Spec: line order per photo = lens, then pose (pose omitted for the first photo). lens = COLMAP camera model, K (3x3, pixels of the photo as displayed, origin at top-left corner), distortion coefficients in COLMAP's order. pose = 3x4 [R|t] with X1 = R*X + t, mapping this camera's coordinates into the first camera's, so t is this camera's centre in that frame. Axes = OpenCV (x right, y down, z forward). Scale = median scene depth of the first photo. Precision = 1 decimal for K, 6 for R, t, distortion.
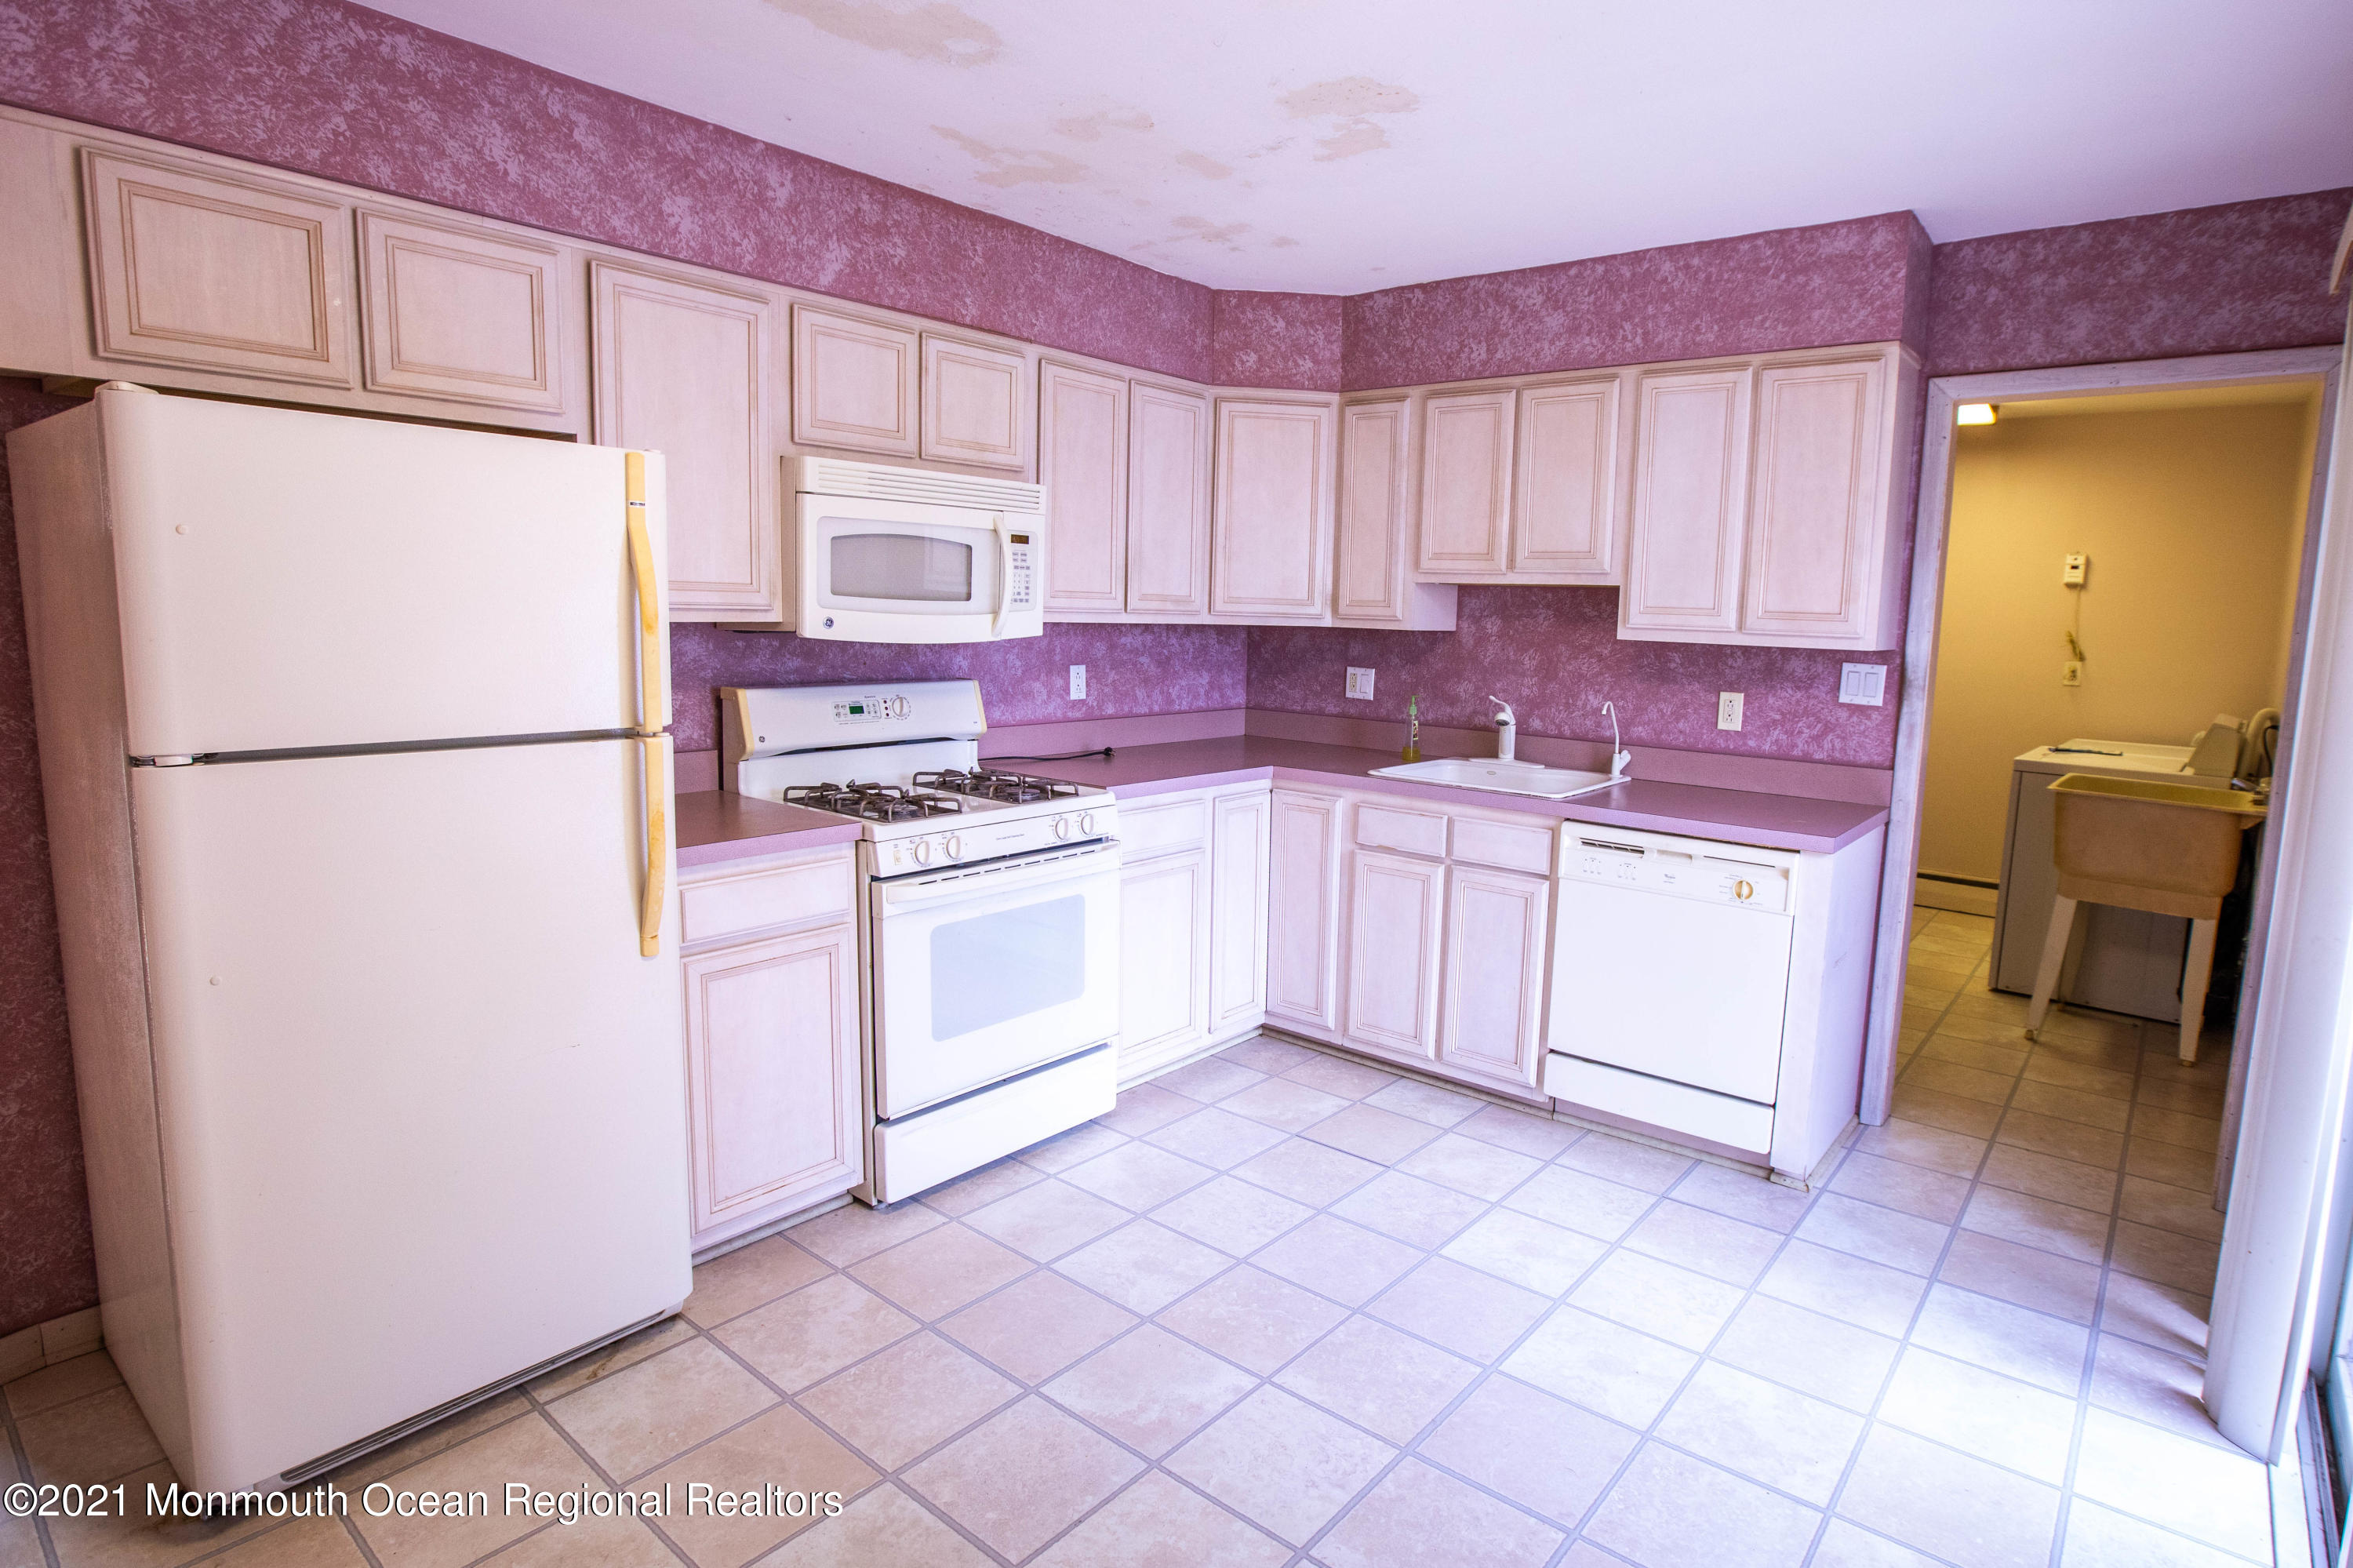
lens RADIAL K [[1242.4, 0, 1179.7], [0, 1242.4, 766.8], [0, 0, 1]] dist [-0.034919, 0.005179]
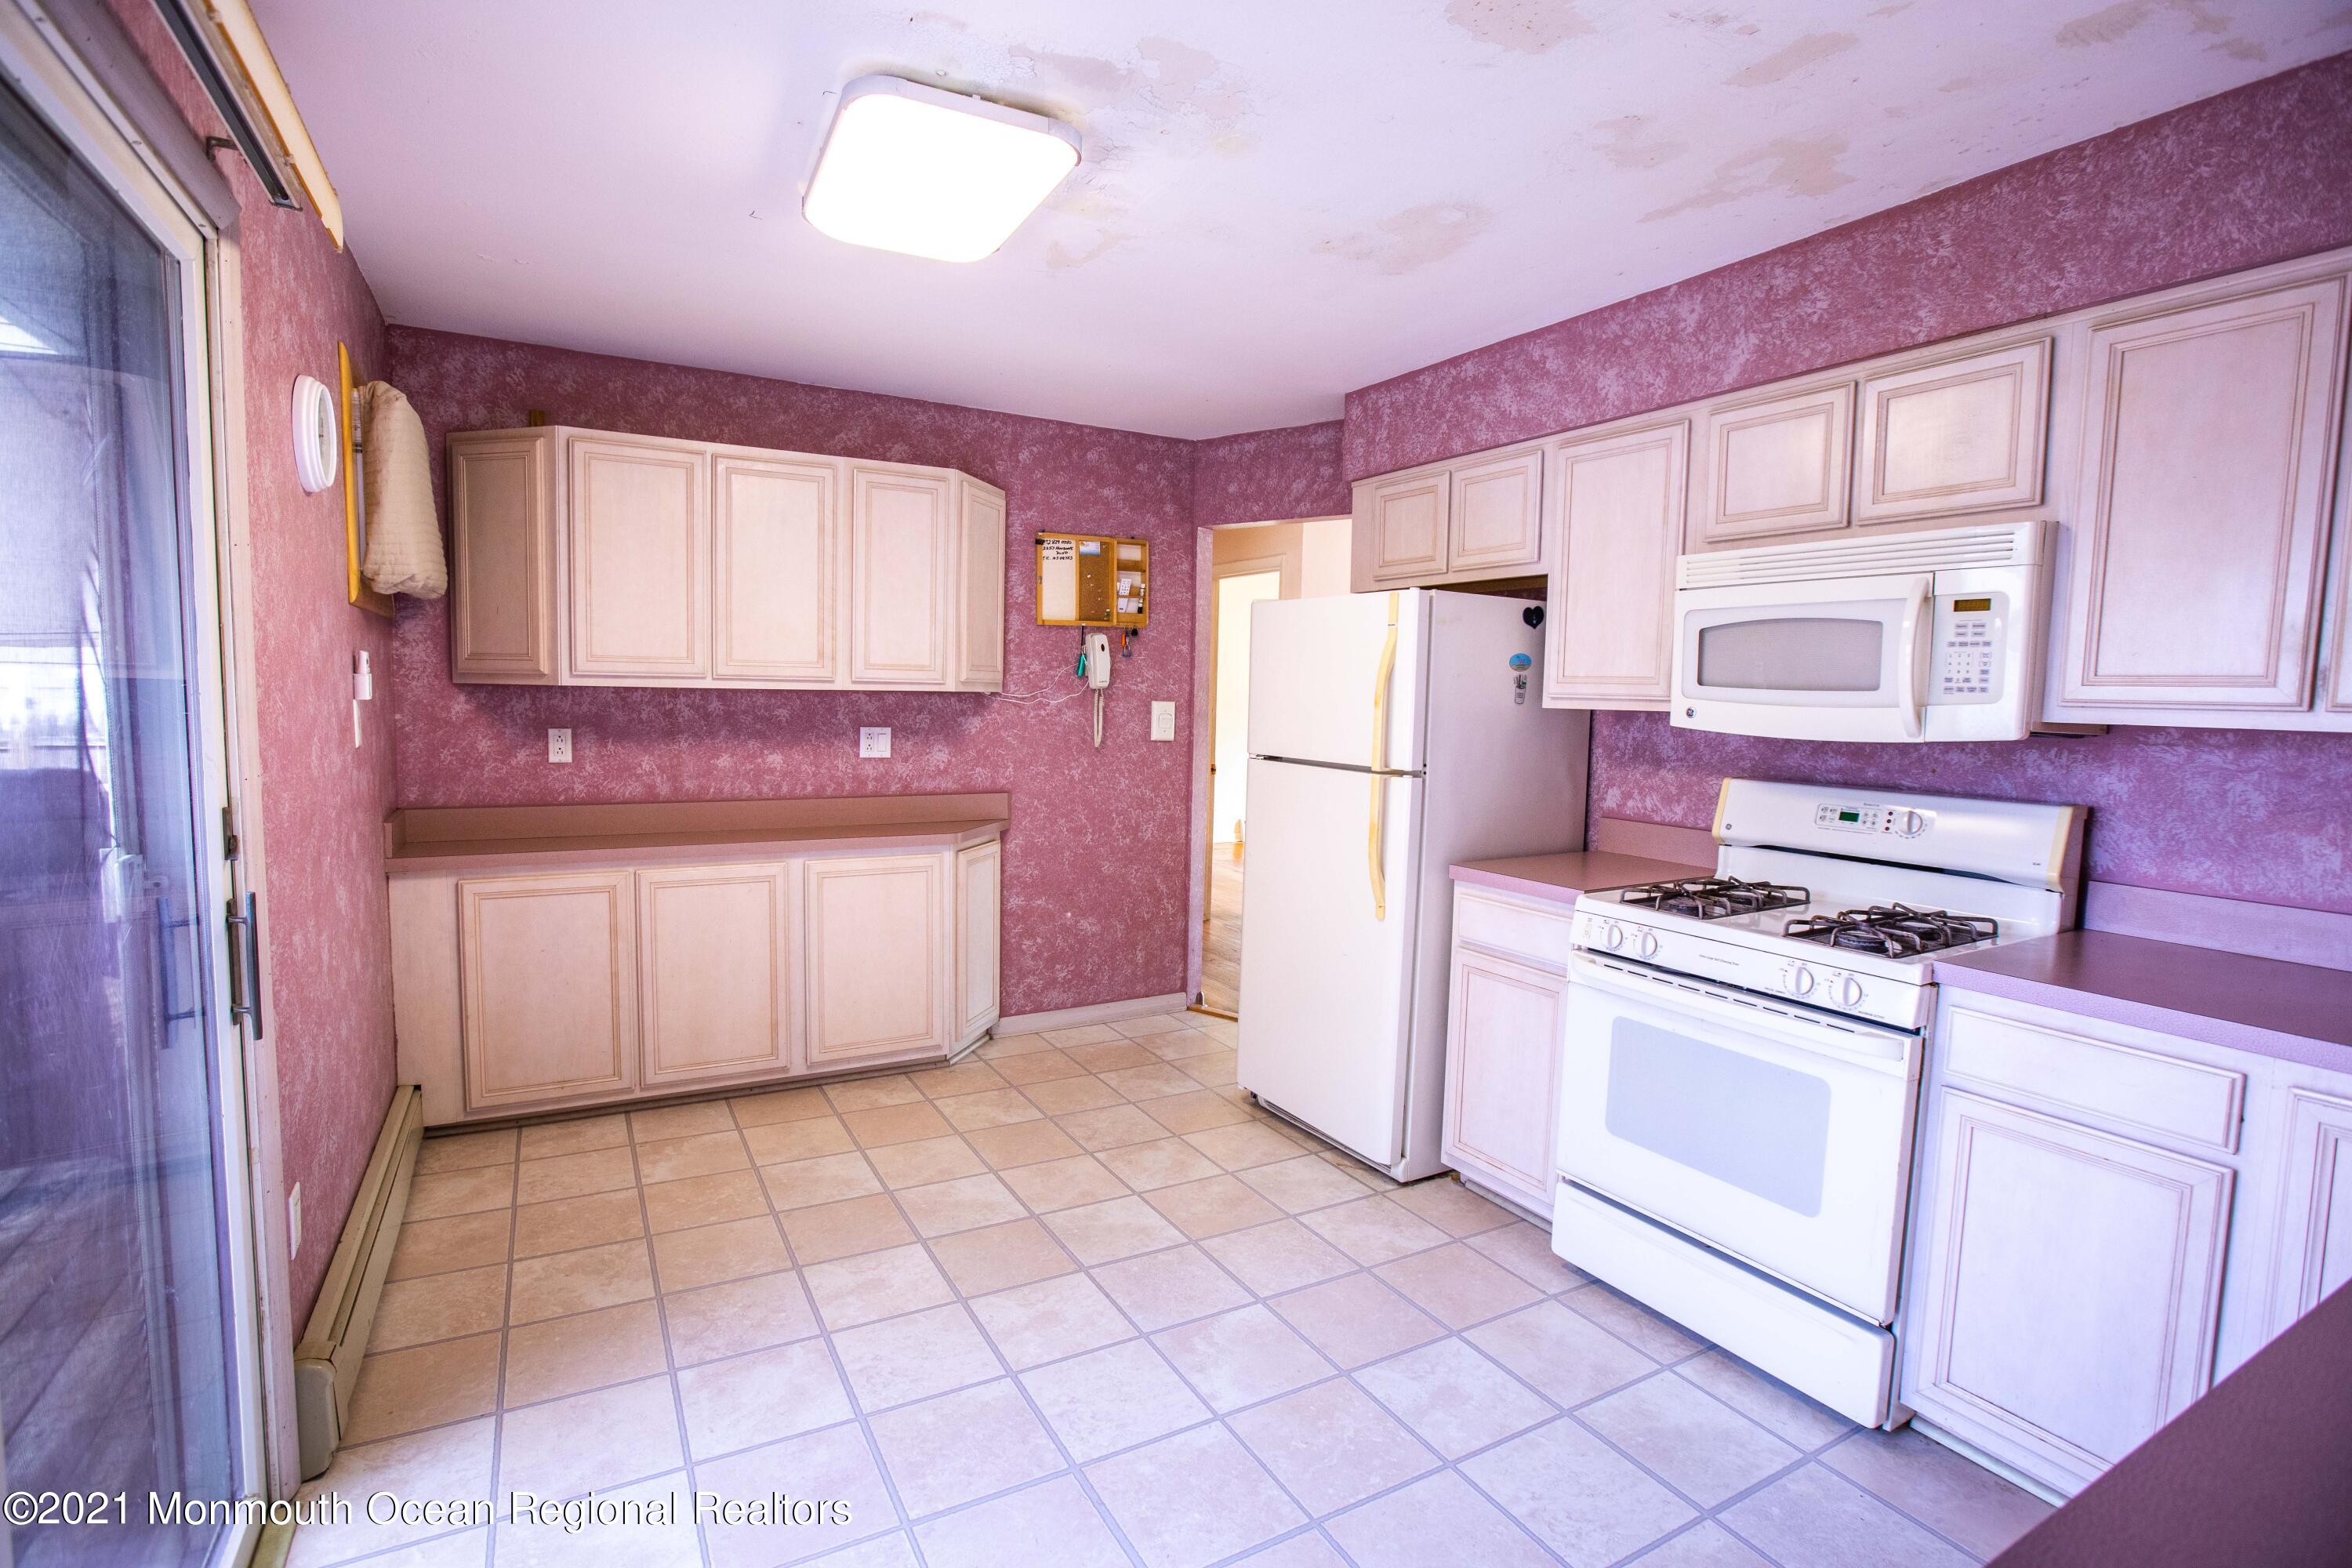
lens RADIAL K [[1075.1, 0, 1192.1], [0, 1075.1, 785.5], [0, 0, 1]] dist [-0.019741, 0.001809]
pose [[-0.317279, 0.050870, -0.946967, 0.762895], [-0.150439, 0.983216, 0.103221, -0.094858], [0.936324, 0.175210, -0.304301, 0.984250]]
